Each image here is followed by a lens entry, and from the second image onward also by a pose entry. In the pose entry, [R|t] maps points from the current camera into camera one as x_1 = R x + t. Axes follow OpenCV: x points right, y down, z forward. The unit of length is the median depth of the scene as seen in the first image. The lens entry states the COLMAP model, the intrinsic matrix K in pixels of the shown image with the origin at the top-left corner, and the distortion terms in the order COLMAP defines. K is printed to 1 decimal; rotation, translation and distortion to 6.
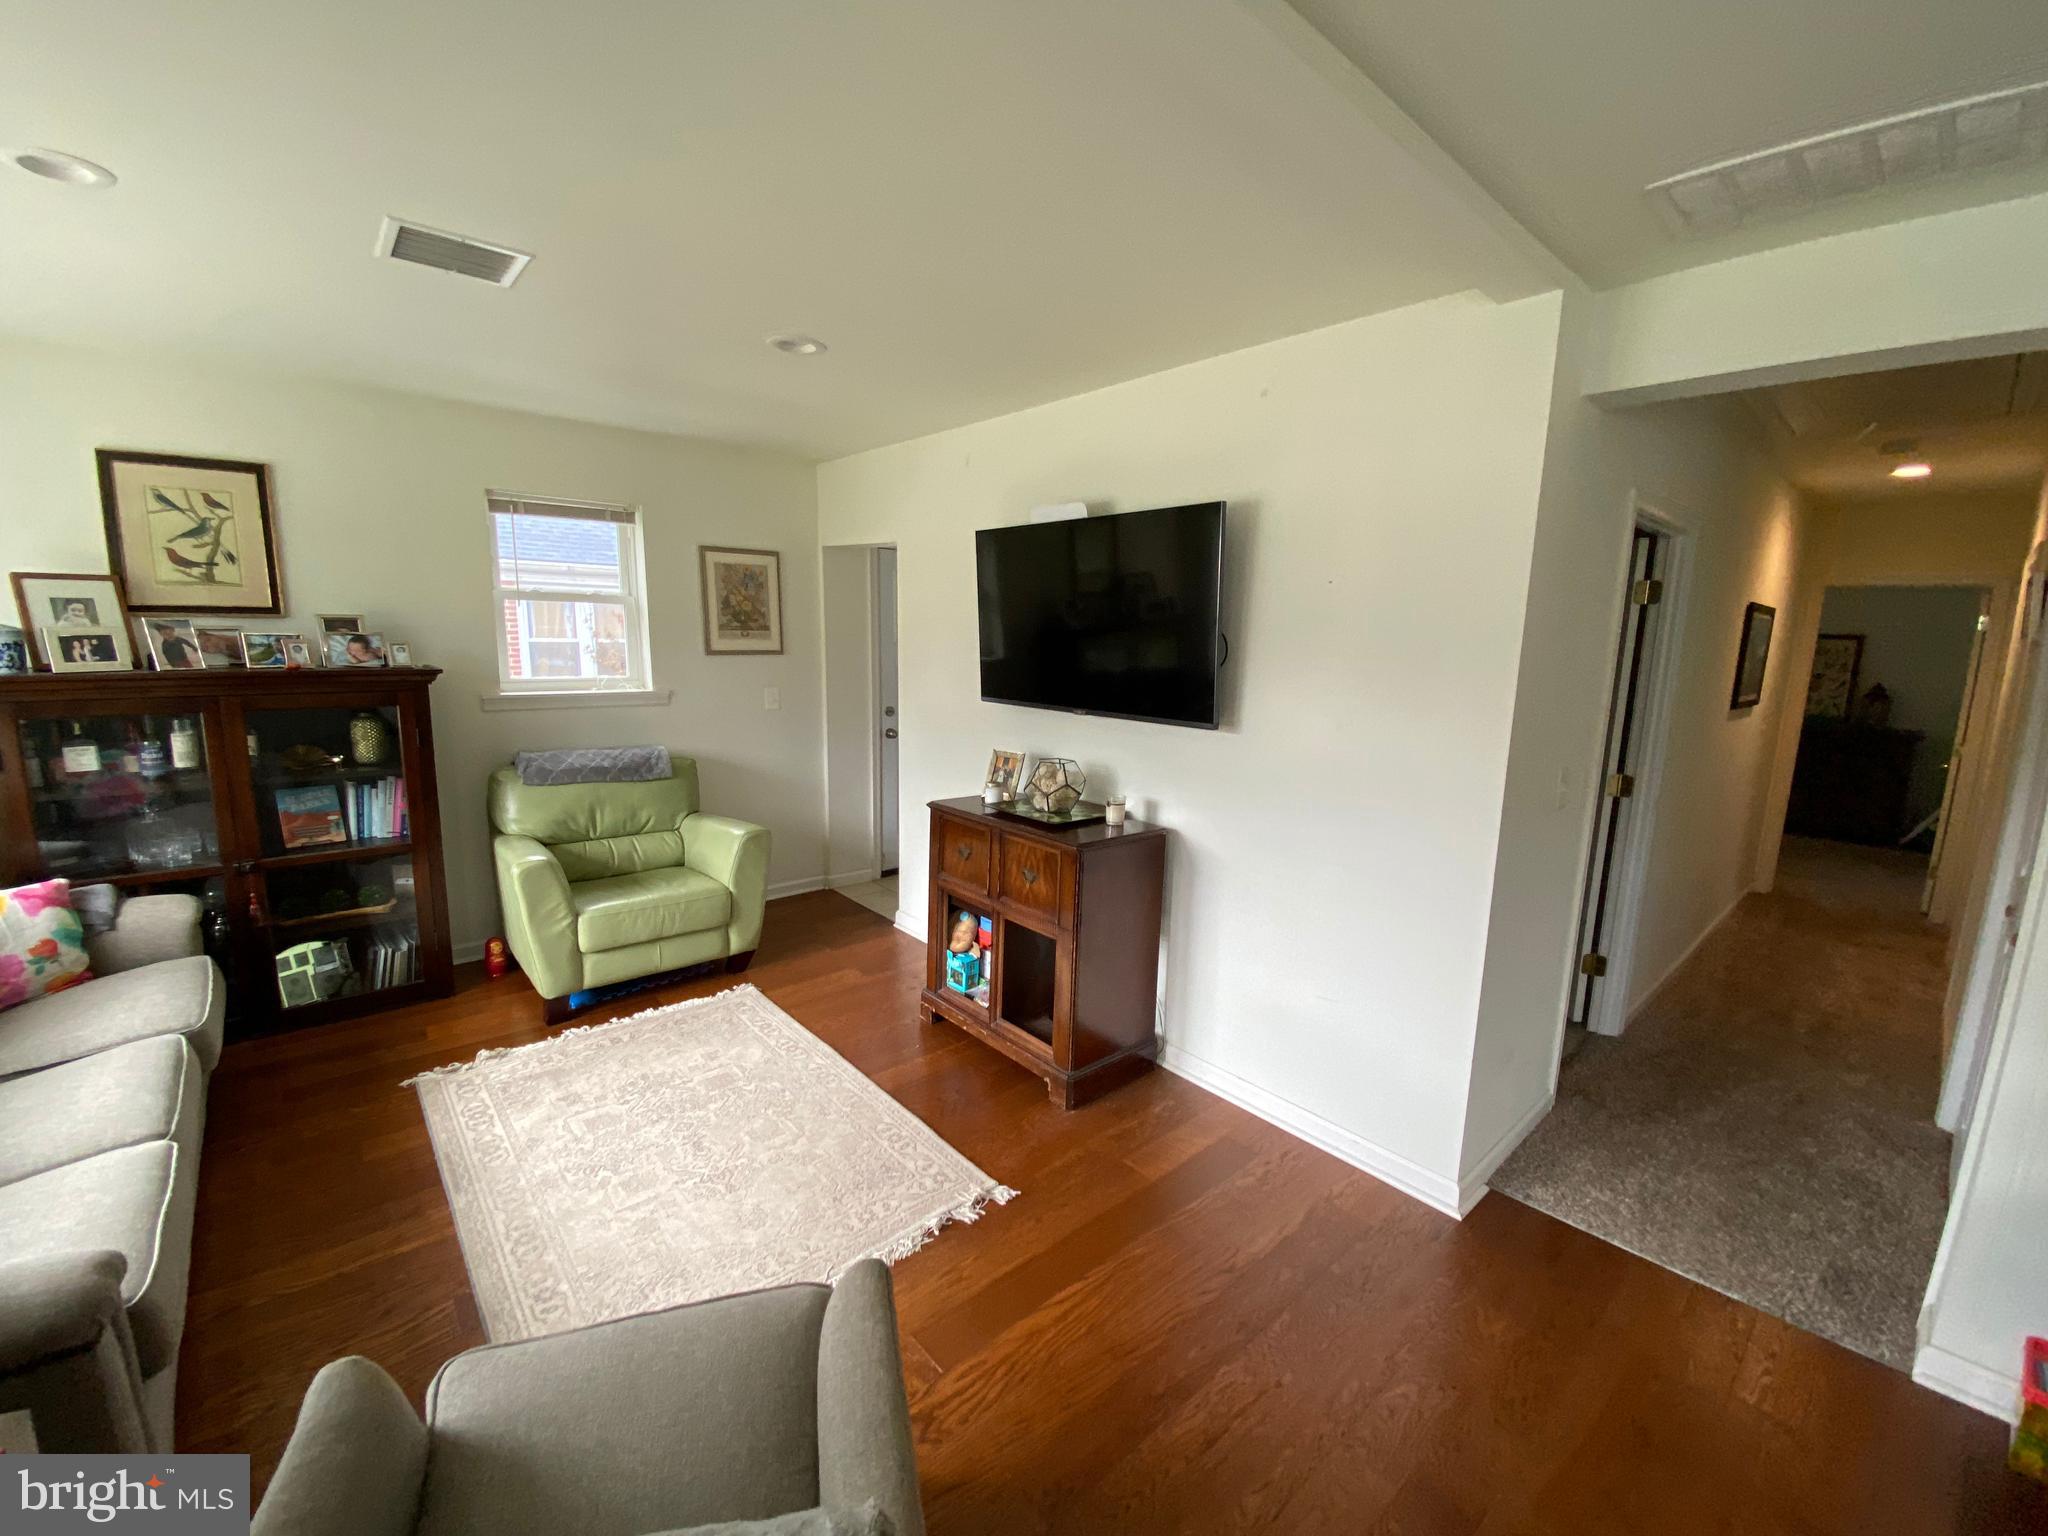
lens RADIAL K [[828.4, 0, 1031.6], [0, 828.4, 770.9], [0, 0, 1]] dist [0.021358, -0.020062]
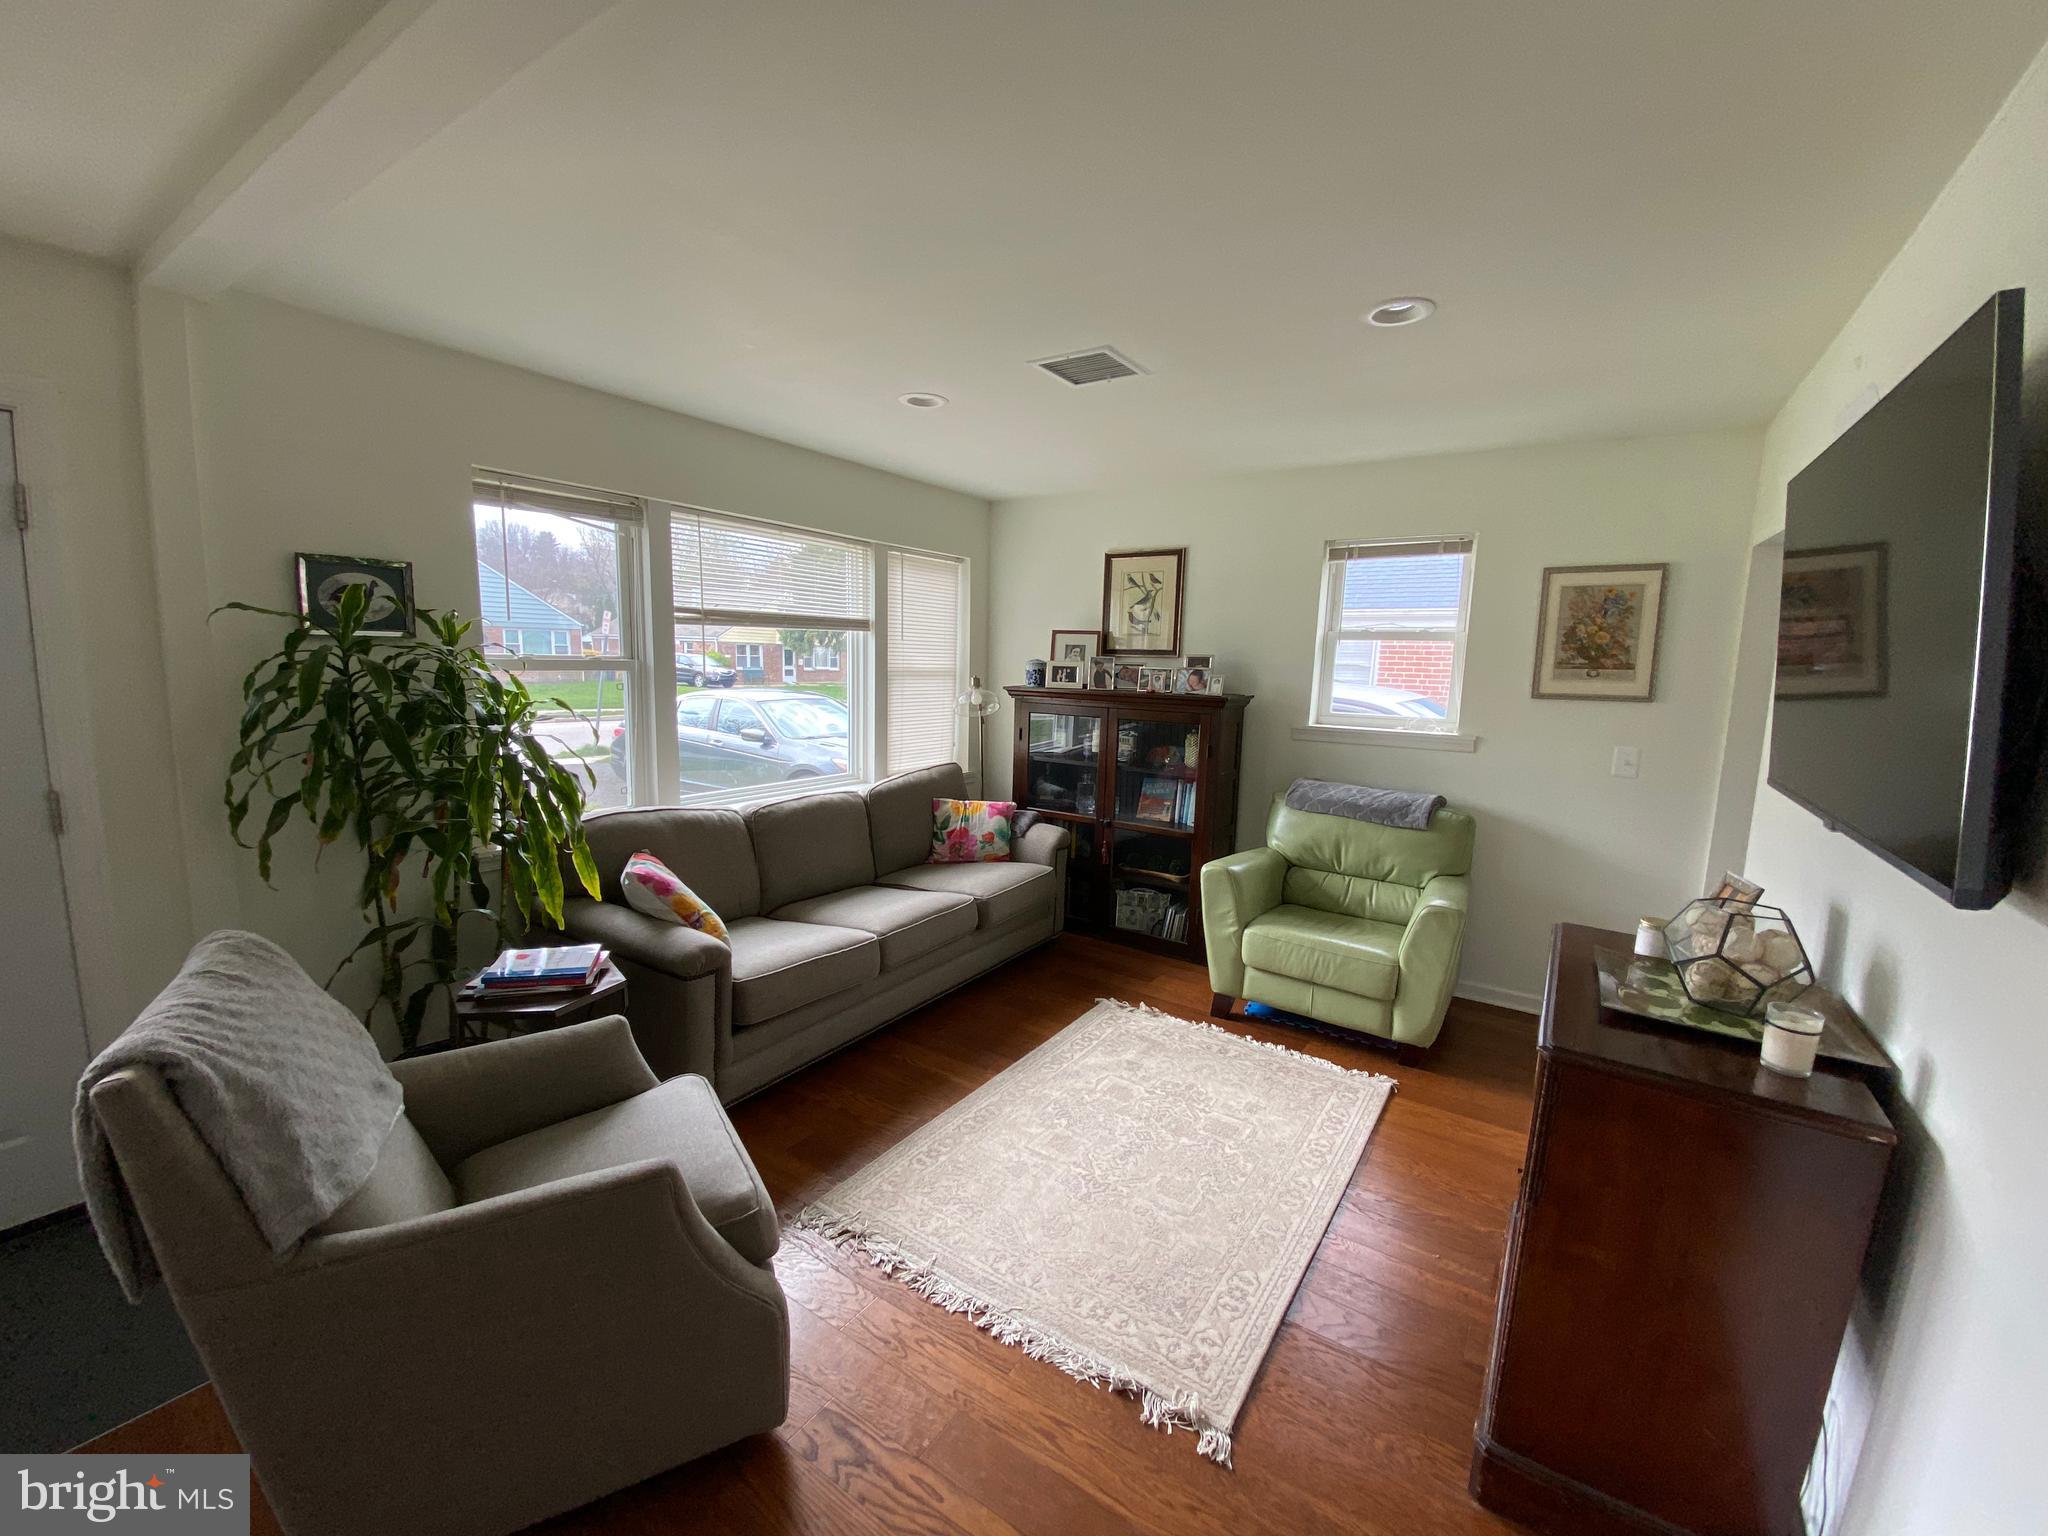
lens RADIAL K [[828.4, 0, 1031.6], [0, 828.4, 770.9], [0, 0, 1]] dist [0.021358, -0.020062]
pose [[0.244499, 0.112980, -0.963045, 0.392234], [-0.180234, 0.981176, 0.069349, -0.048879], [0.952752, 0.156618, 0.260260, 0.428337]]
